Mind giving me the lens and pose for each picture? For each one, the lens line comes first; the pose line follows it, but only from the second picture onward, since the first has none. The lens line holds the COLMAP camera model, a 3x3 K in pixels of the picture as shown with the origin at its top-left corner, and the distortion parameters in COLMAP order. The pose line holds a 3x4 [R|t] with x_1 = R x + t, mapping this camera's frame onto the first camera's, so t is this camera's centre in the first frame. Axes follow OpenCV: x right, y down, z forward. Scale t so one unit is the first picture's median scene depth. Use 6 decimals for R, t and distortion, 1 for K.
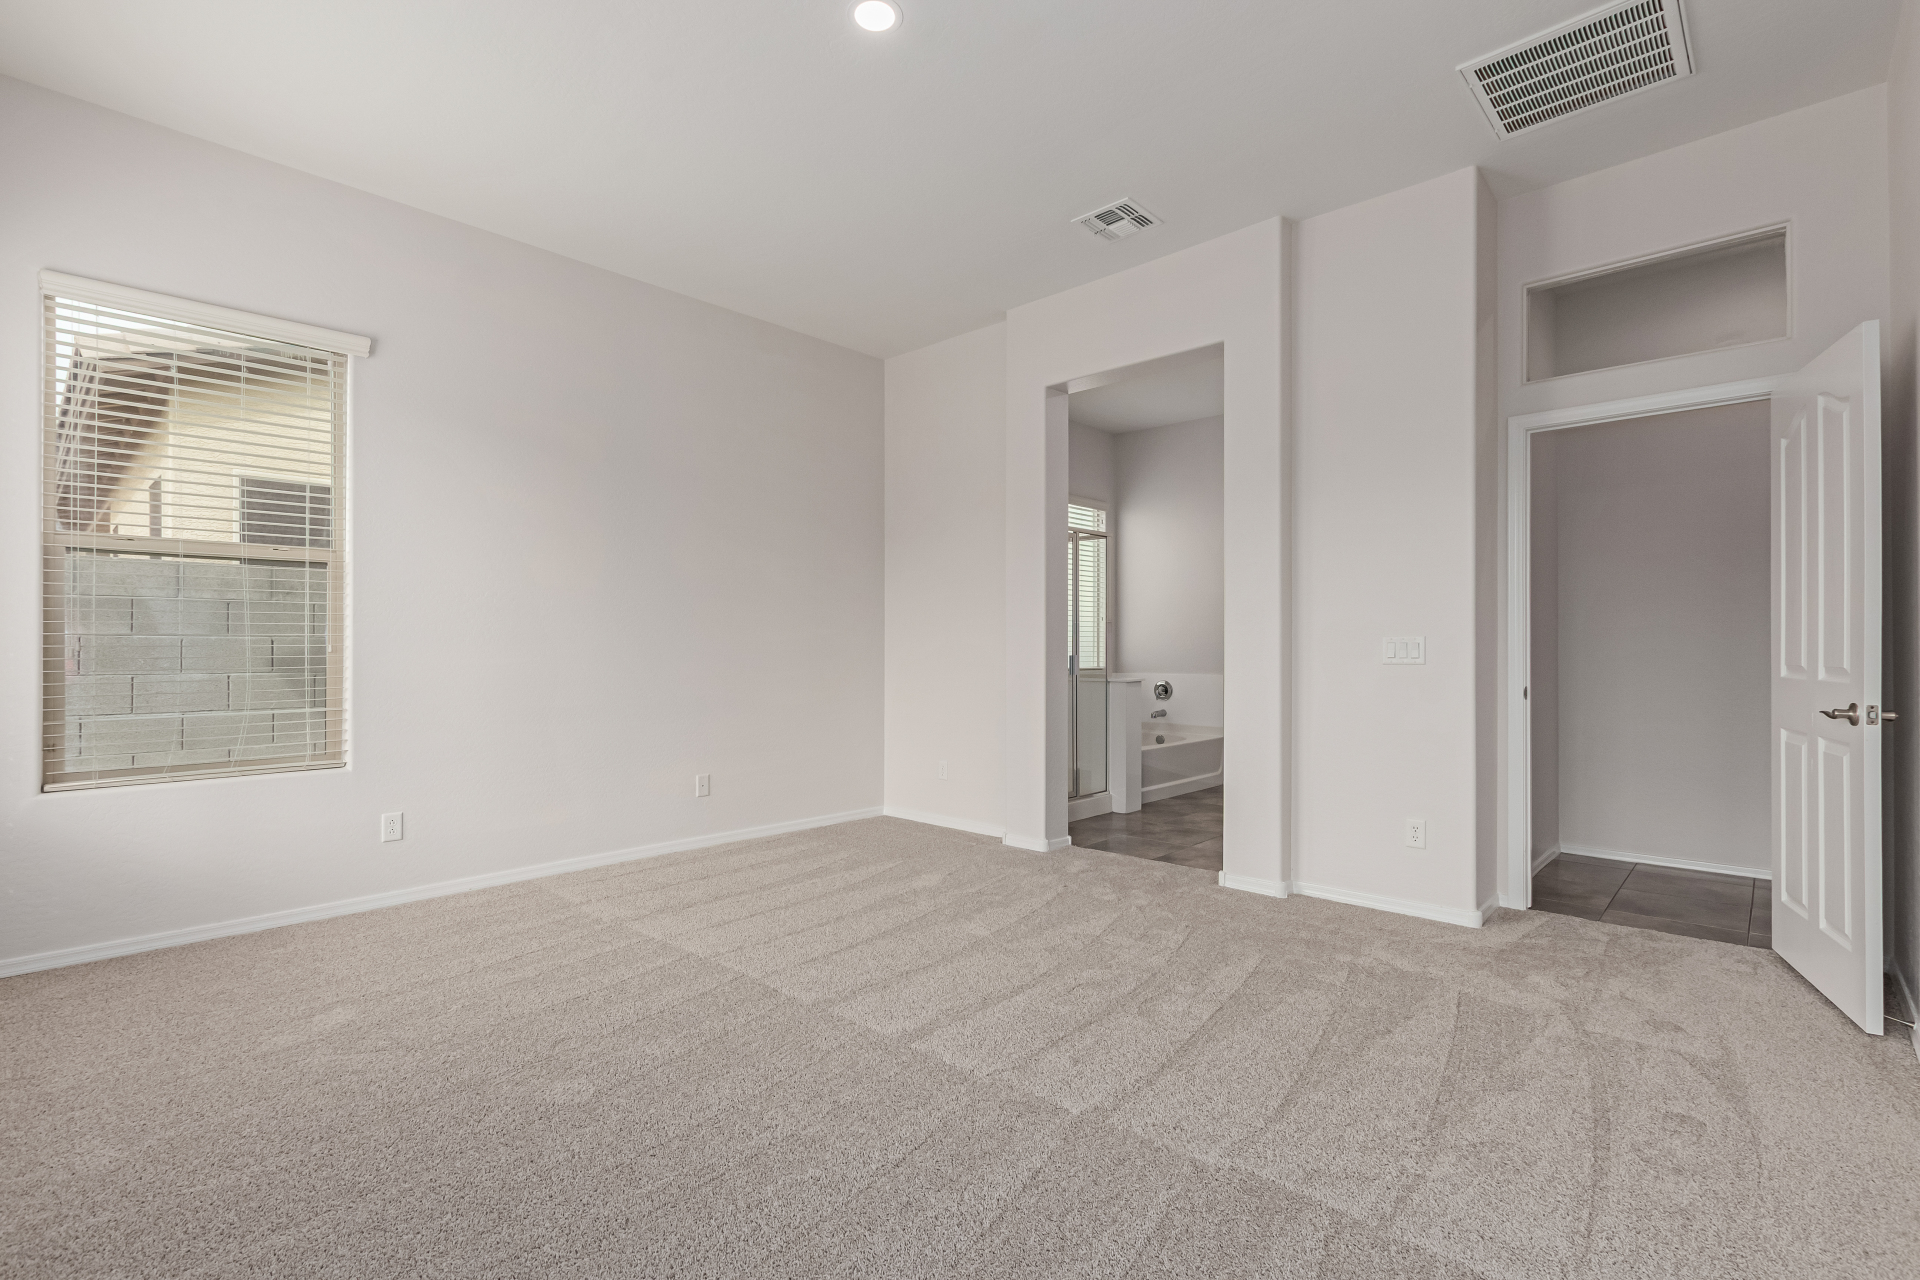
lens RADIAL K [[880.4, 0, 951.6], [0, 880.4, 643.4], [0, 0, 1]] dist [0.010663, -0.001103]
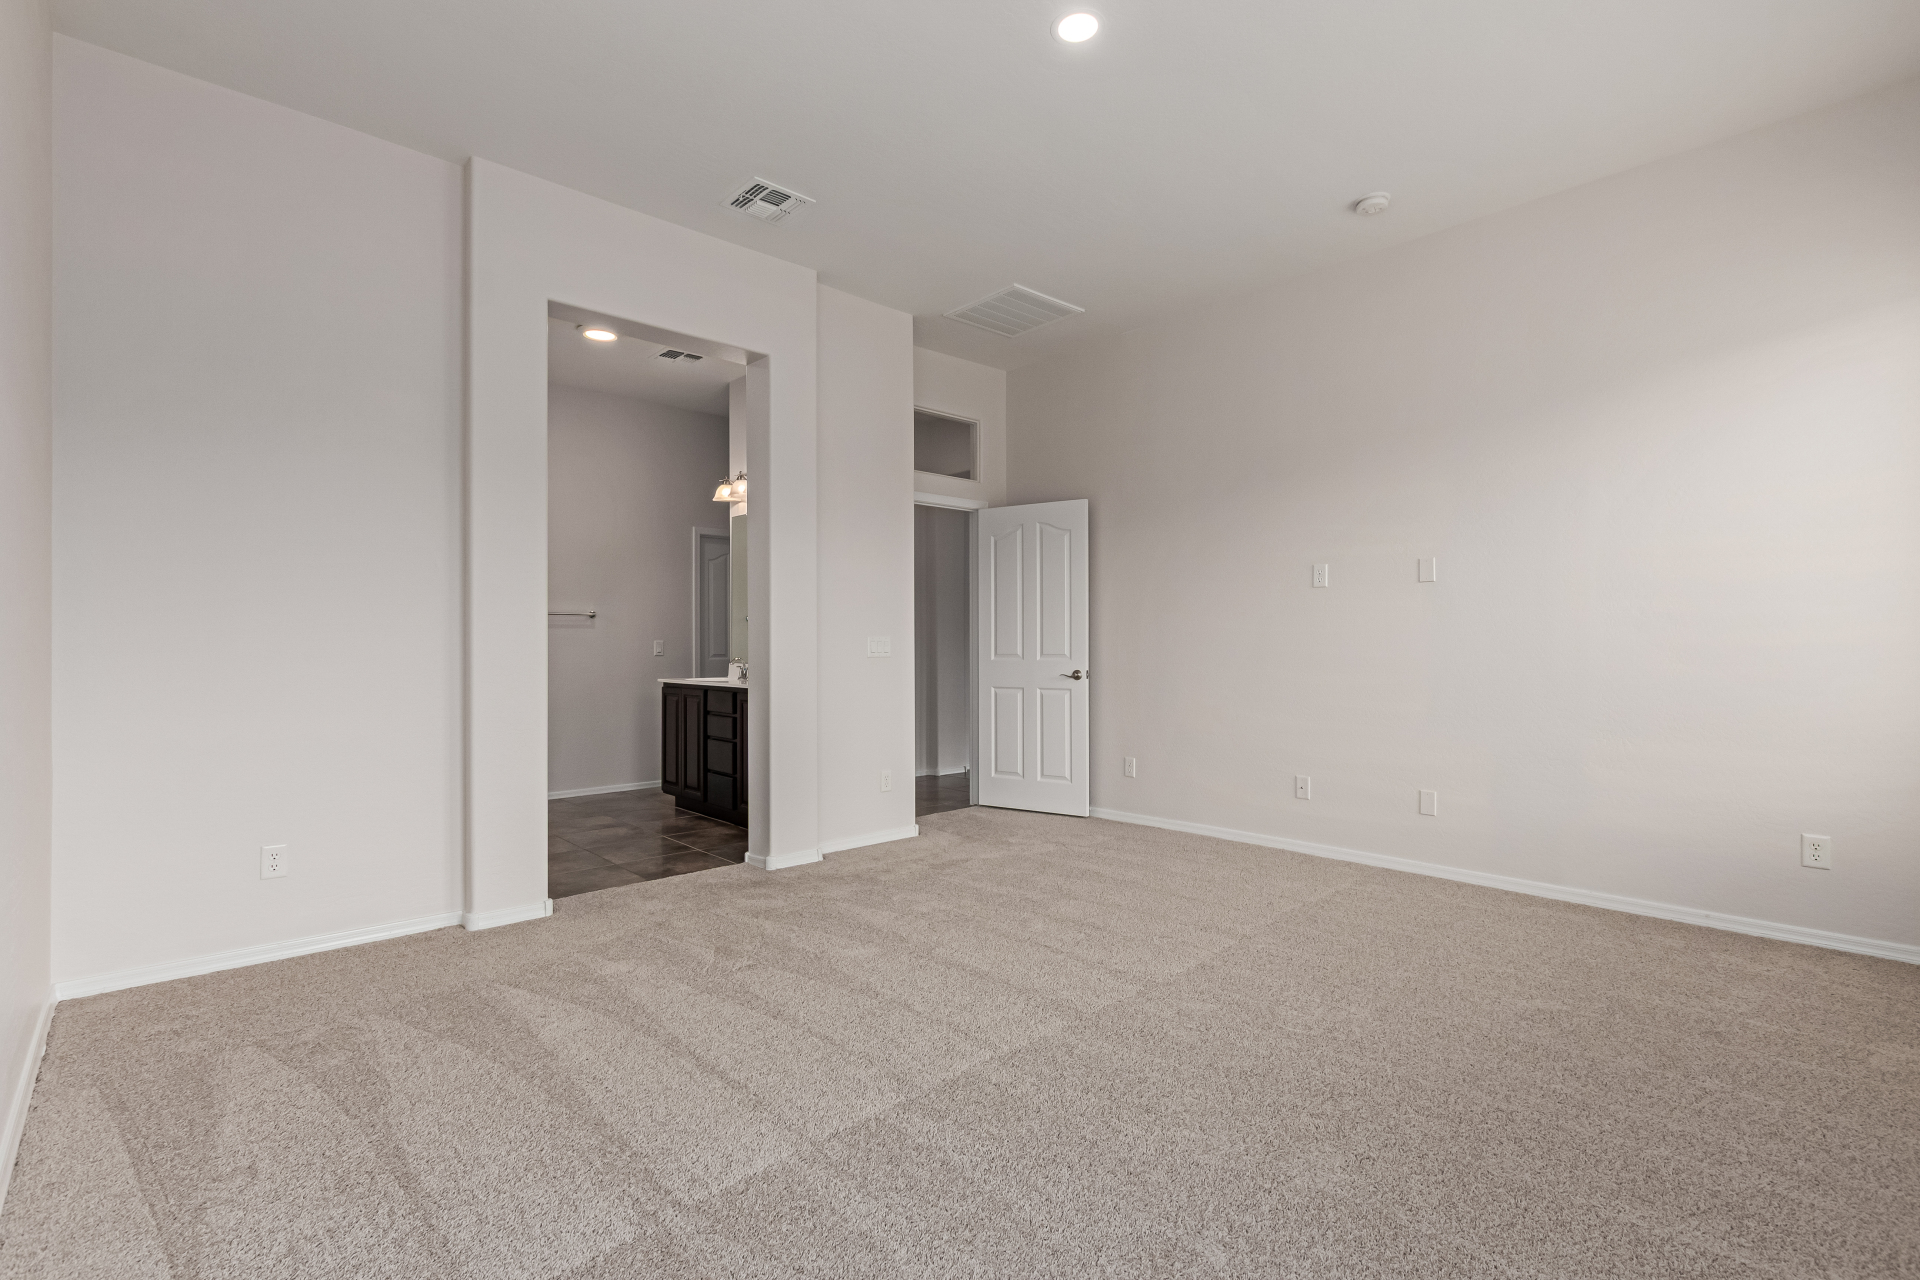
lens RADIAL K [[880.4, 0, 950.2], [0, 880.4, 644.6], [0, 0, 1]] dist [0.010663, -0.001103]
pose [[0.071020, 0.010221, 0.997423, -0.852335], [-0.000497, 0.999948, -0.010212, 0.018929], [-0.997475, 0.000229, 0.071021, 0.831343]]
